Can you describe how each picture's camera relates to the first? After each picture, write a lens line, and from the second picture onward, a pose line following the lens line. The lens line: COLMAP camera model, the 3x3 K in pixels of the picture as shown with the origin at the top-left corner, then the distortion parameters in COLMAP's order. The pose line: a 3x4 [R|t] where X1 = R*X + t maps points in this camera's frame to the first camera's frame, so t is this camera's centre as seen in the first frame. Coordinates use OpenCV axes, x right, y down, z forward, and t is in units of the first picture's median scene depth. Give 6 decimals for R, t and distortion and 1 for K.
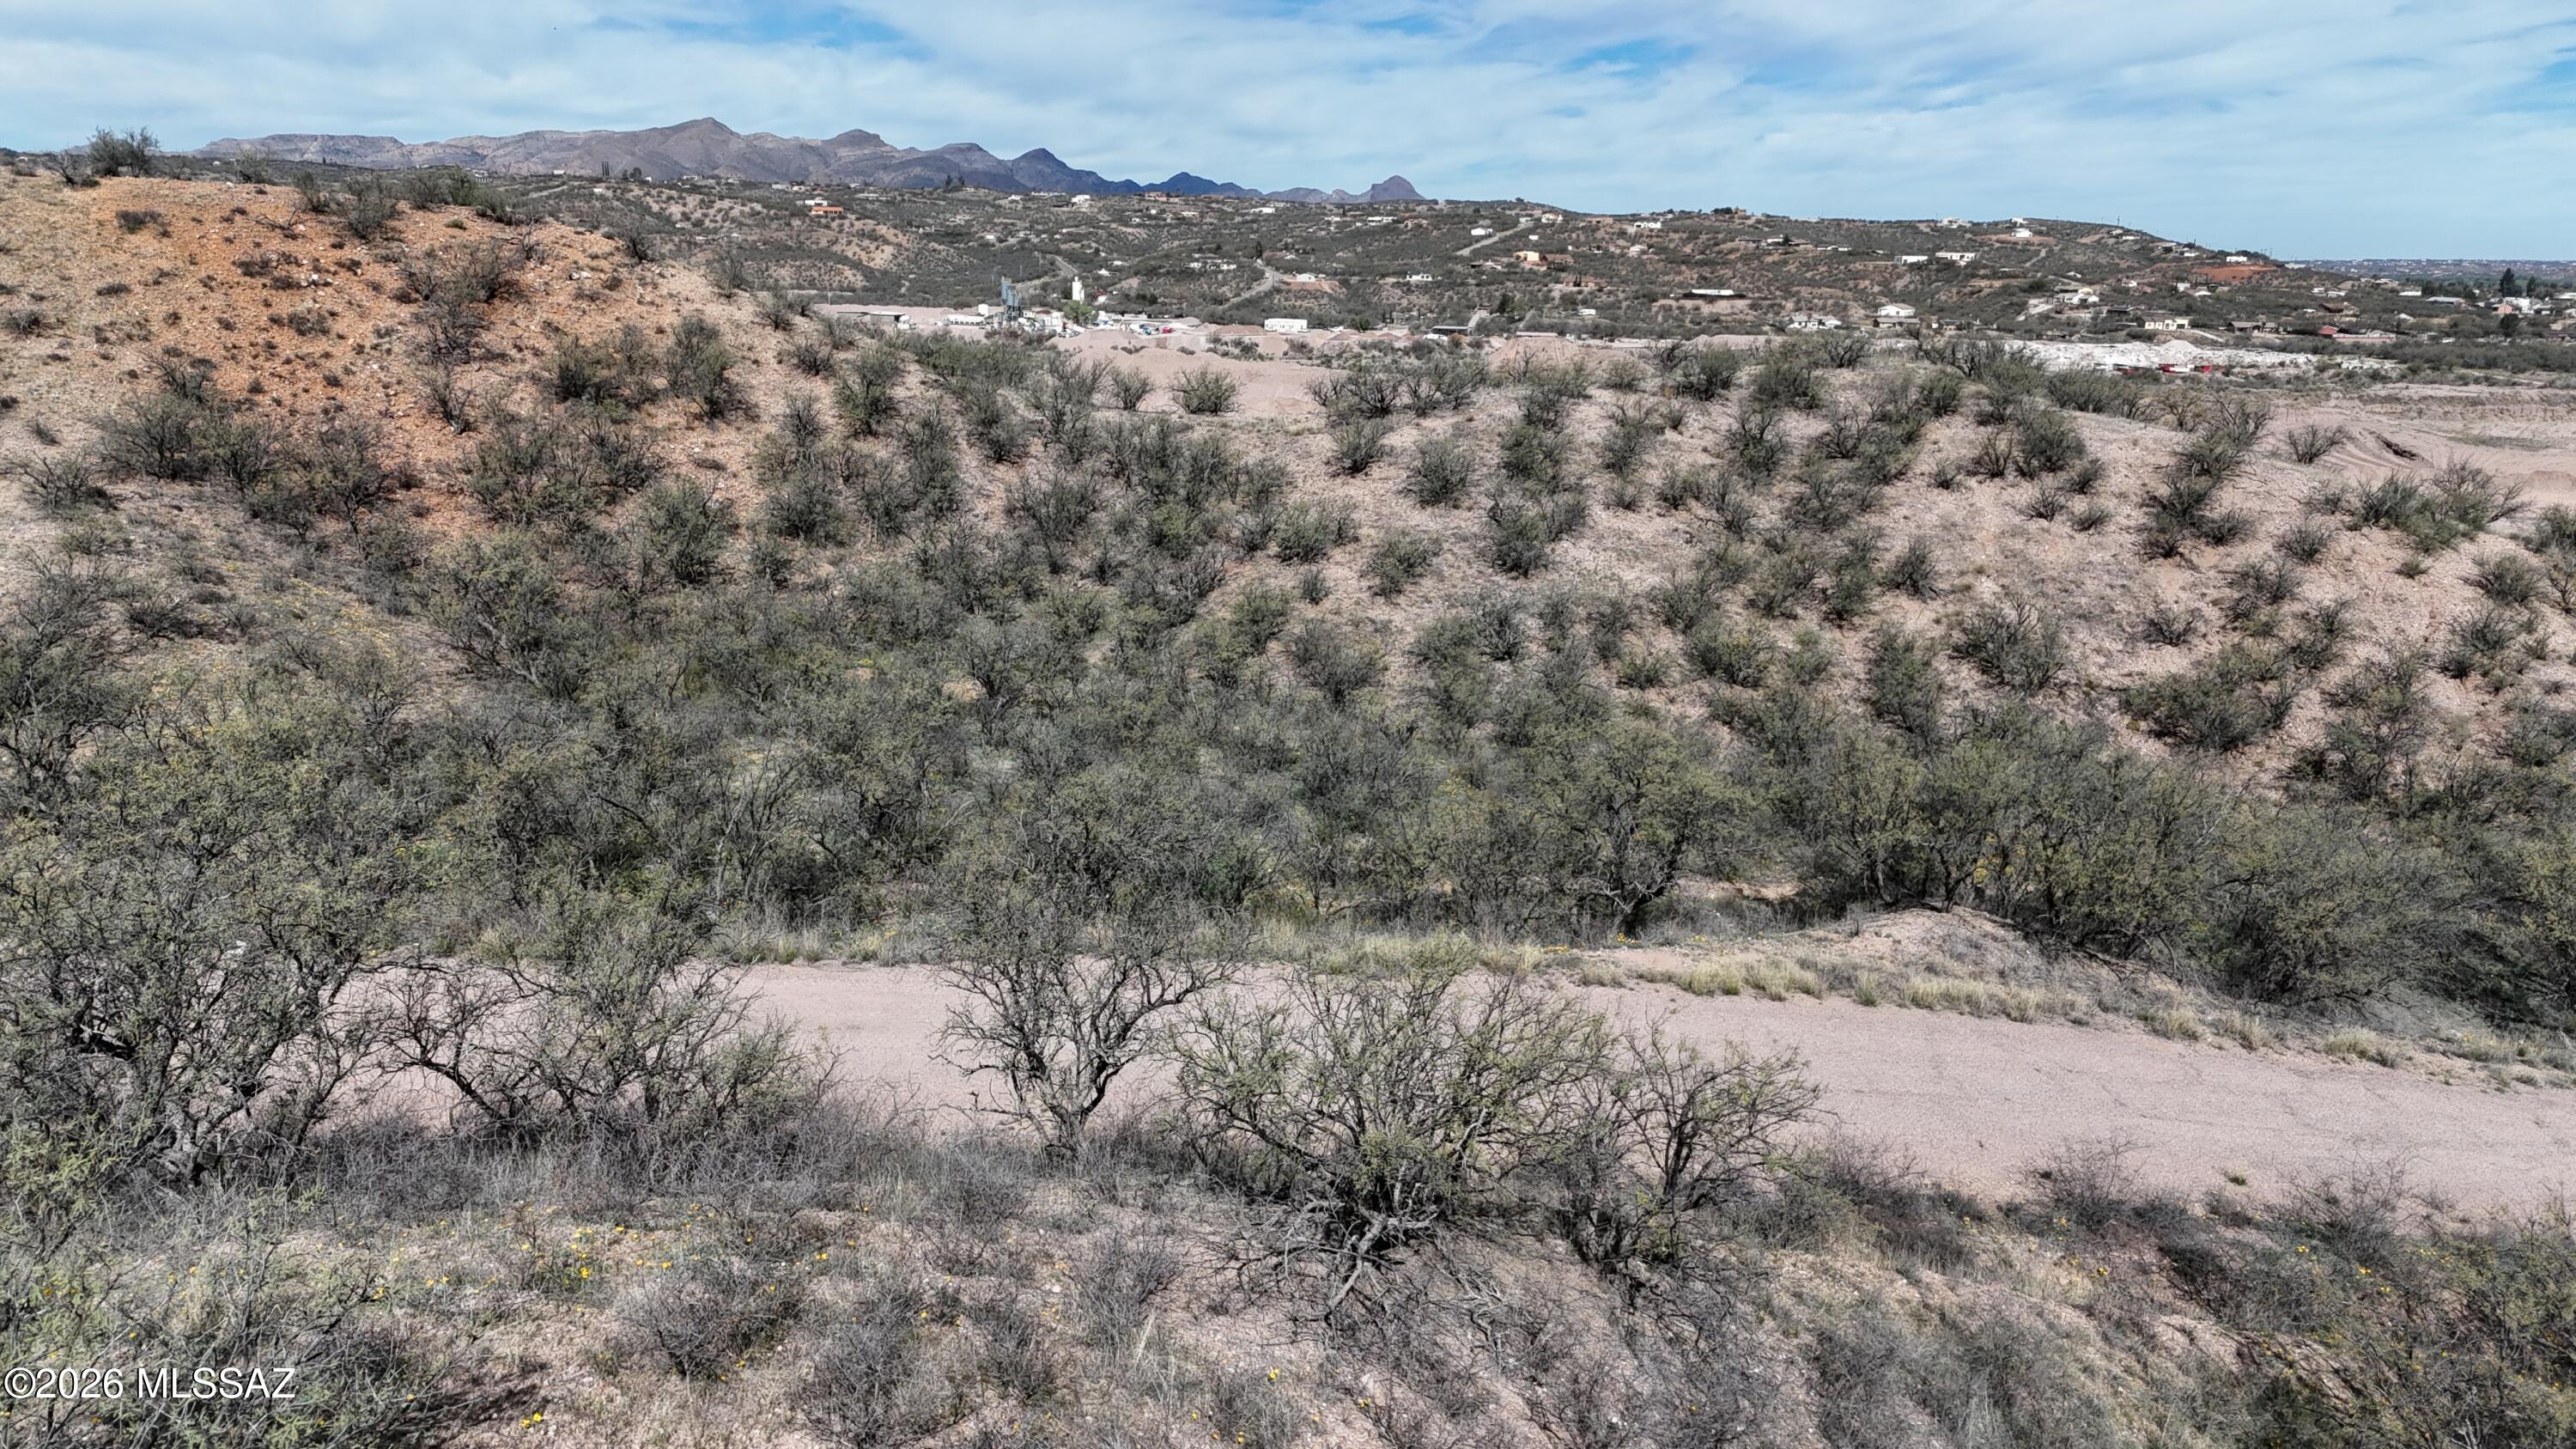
lens RADIAL K [[1887.7, 0, 1277.7], [0, 1887.7, 722.5], [0, 0, 1]] dist [0.072778, -0.069579]
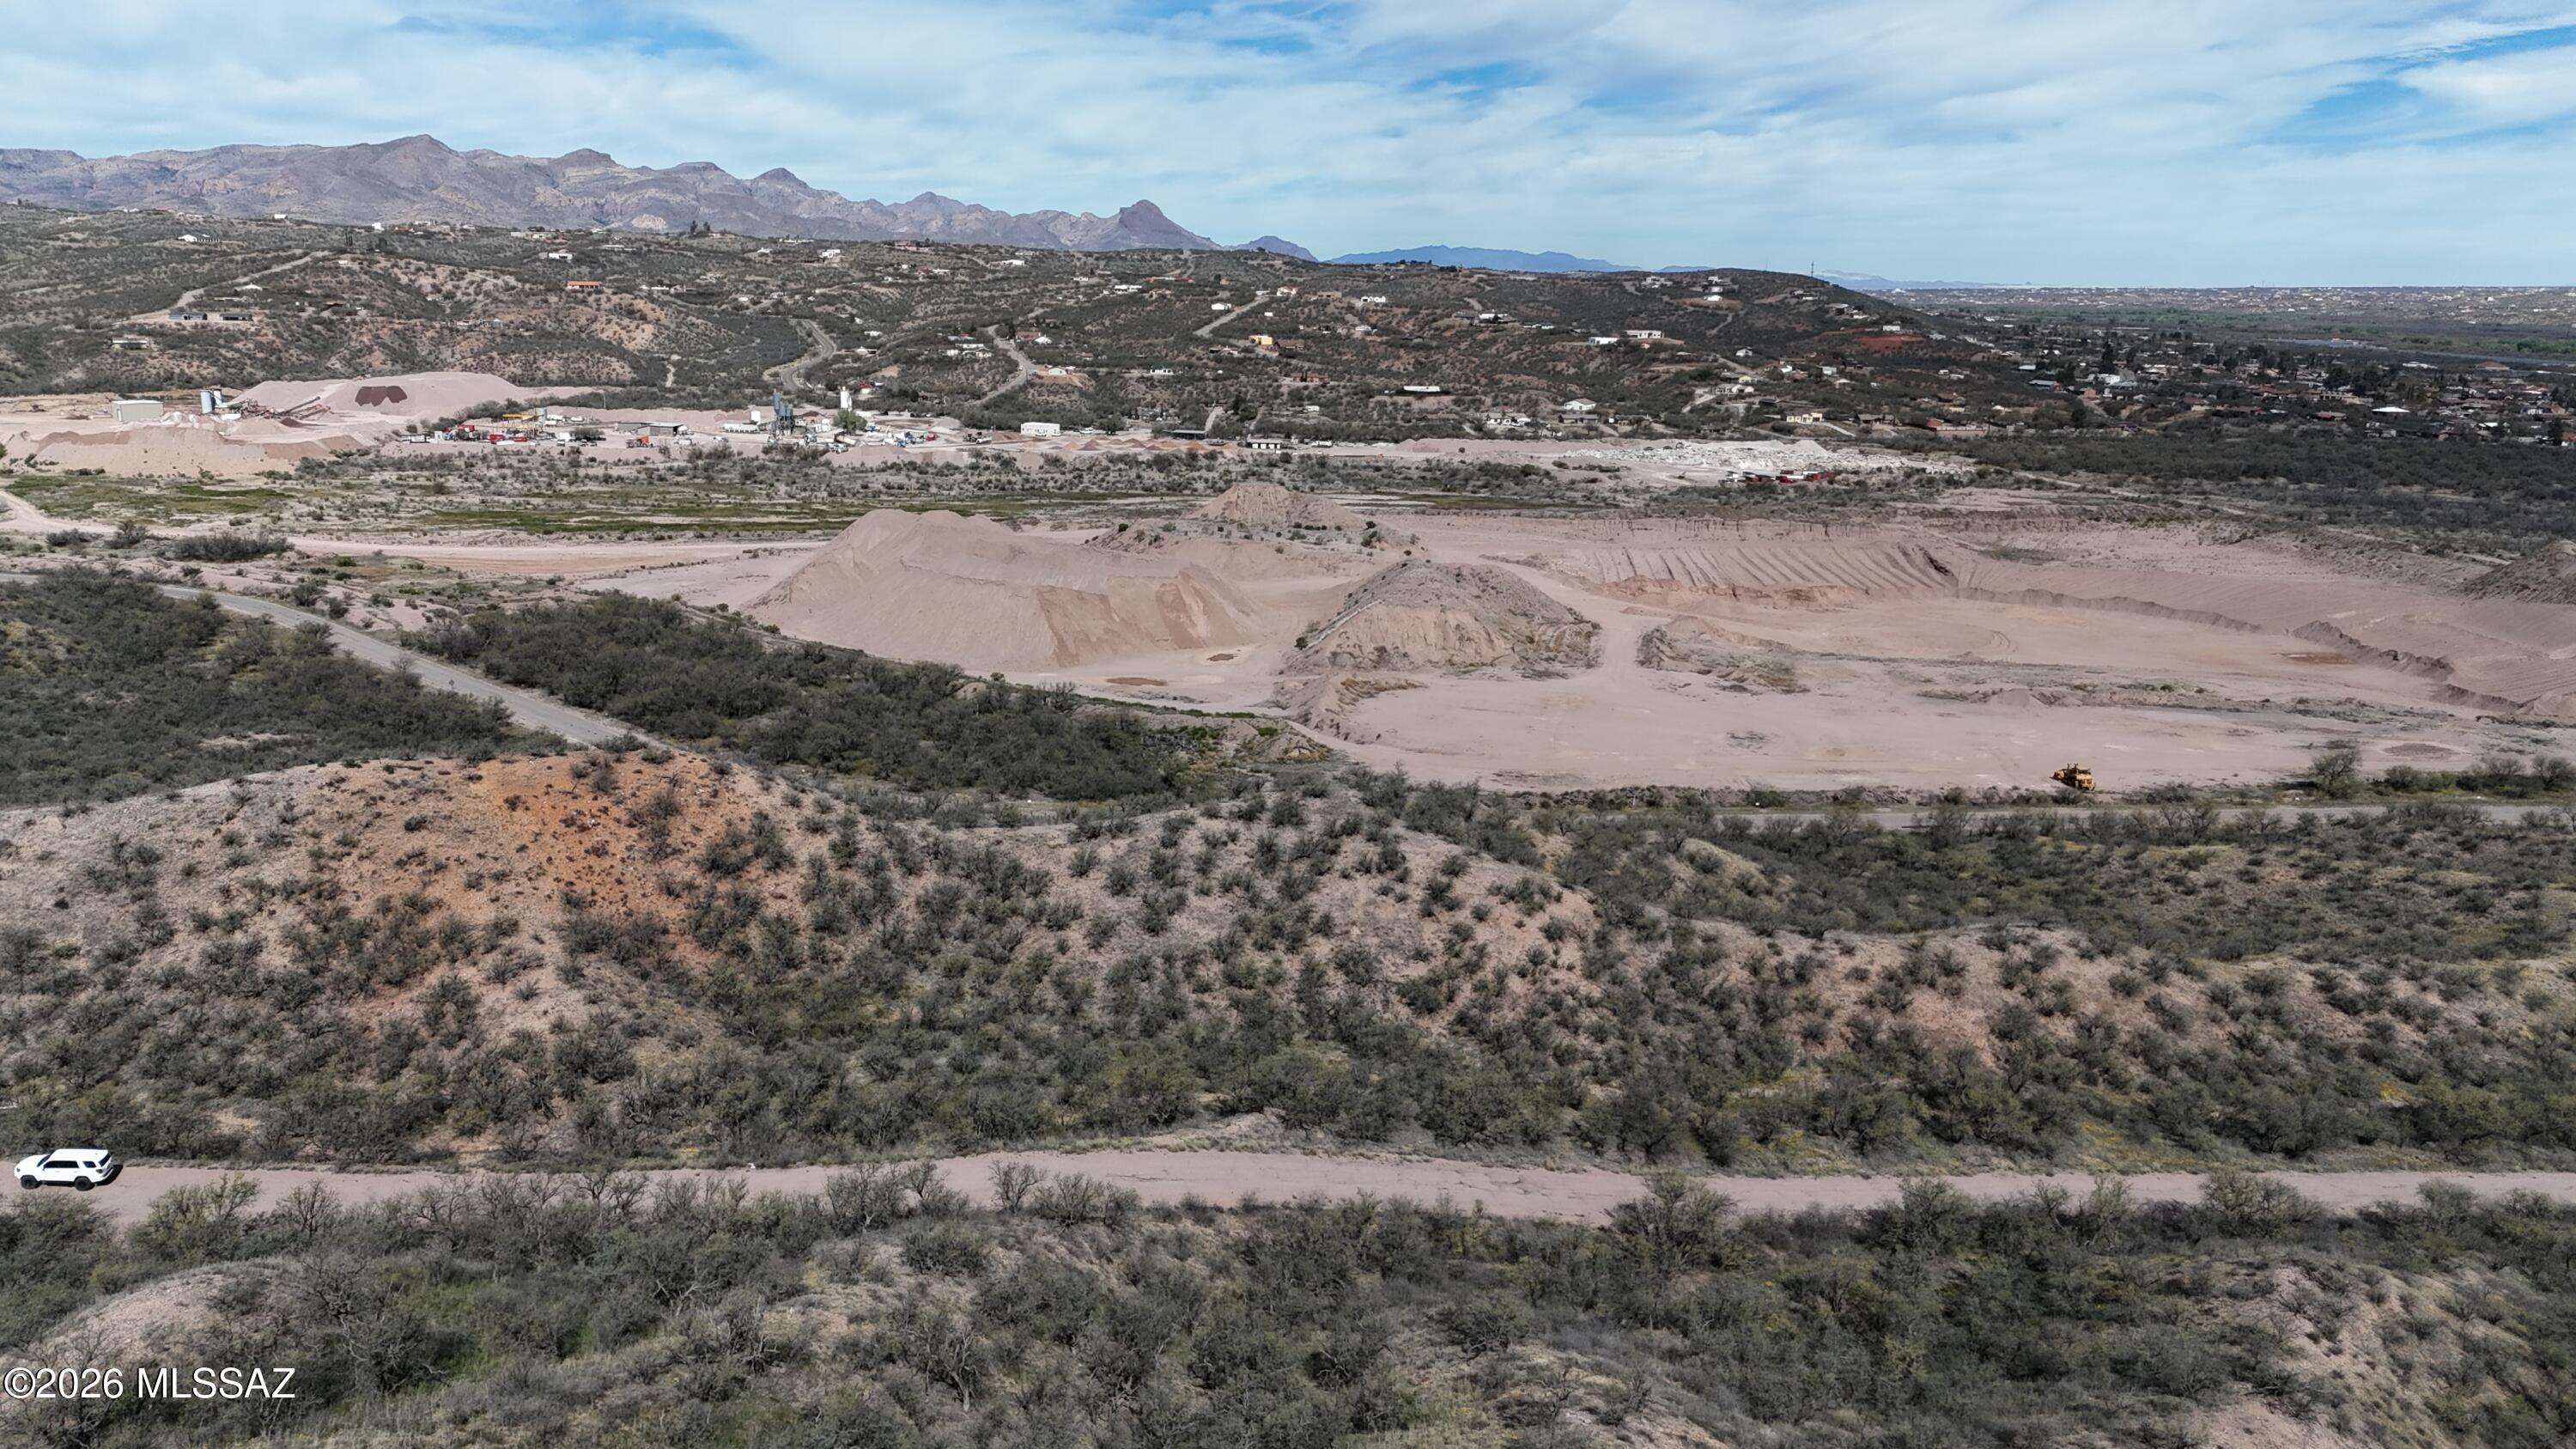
lens RADIAL K [[1887.7, 0, 1273.9], [0, 1887.7, 724.6], [0, 0, 1]] dist [0.072778, -0.069579]
pose [[0.992142, -0.029904, 0.121491, 0.003367], [0.030865, 0.999505, -0.006030, -0.306920], [-0.121251, 0.009732, 0.992574, -1.241706]]
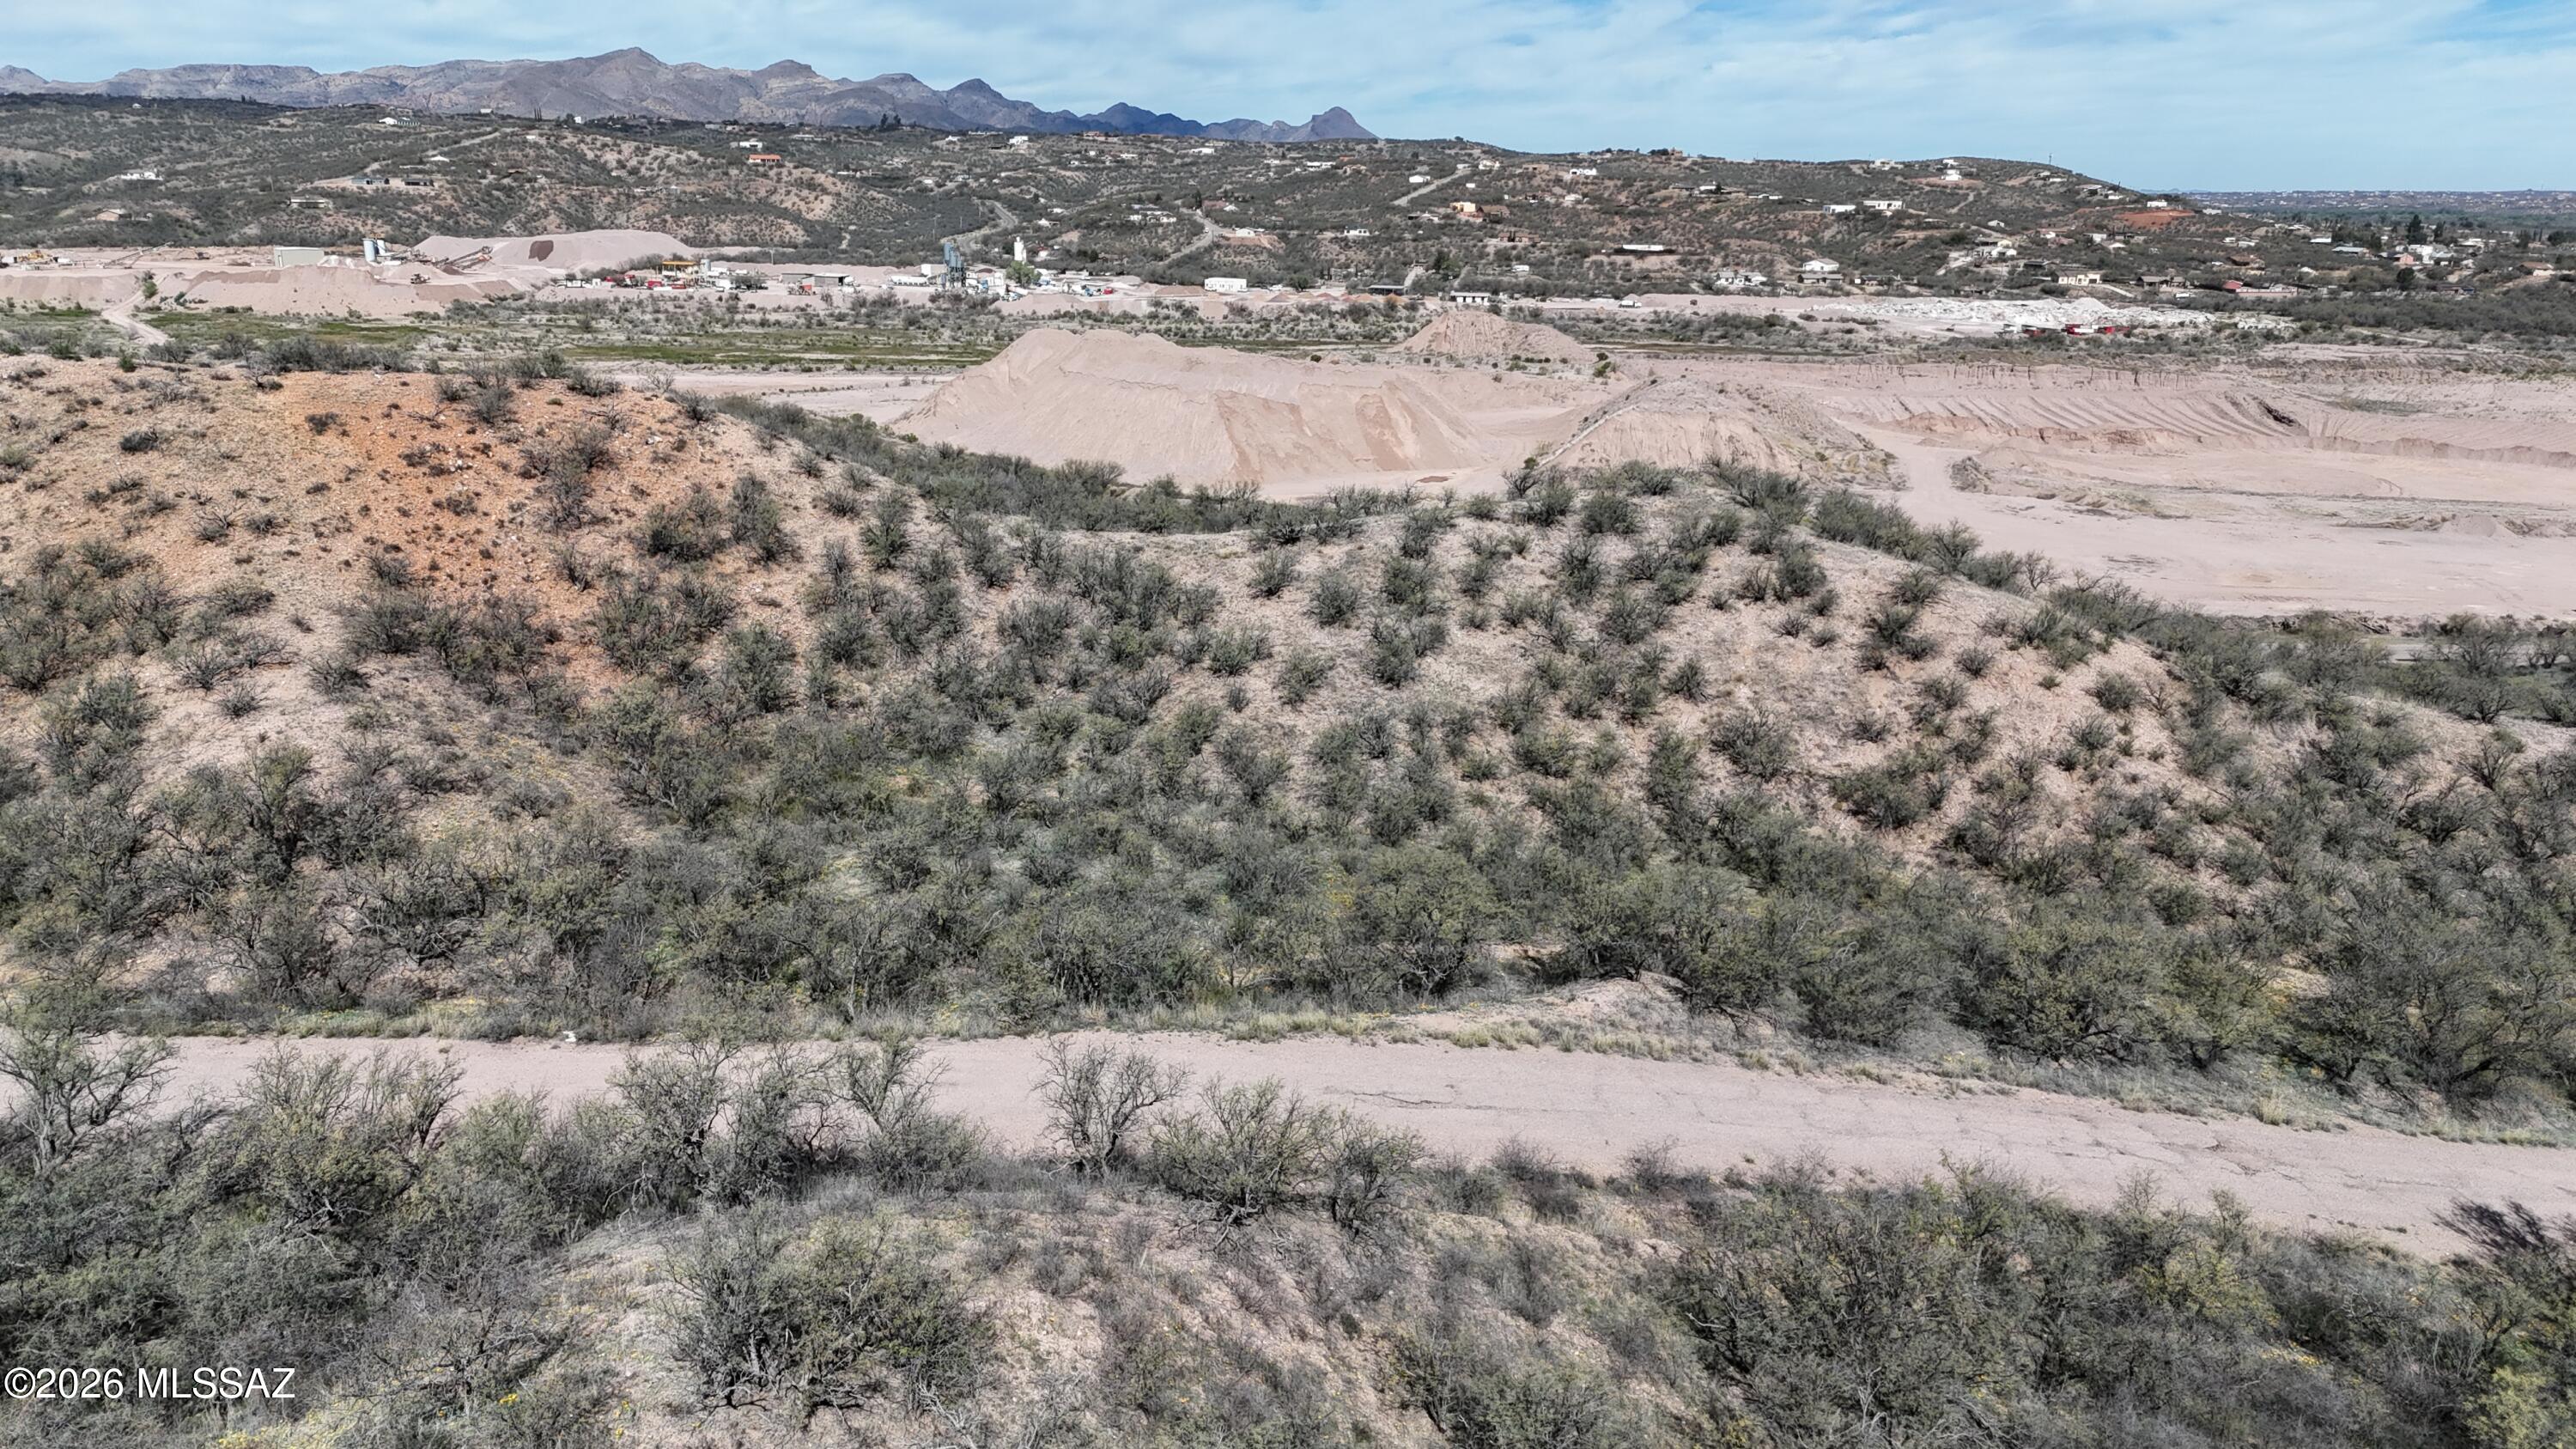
lens RADIAL K [[1887.7, 0, 1276.6], [0, 1887.7, 722.7], [0, 0, 1]] dist [0.072778, -0.069579]
pose [[0.999557, -0.010379, 0.027889, 0.009450], [0.009438, 0.999389, 0.033655, -0.096337], [-0.028221, -0.033377, 0.999044, -0.307025]]
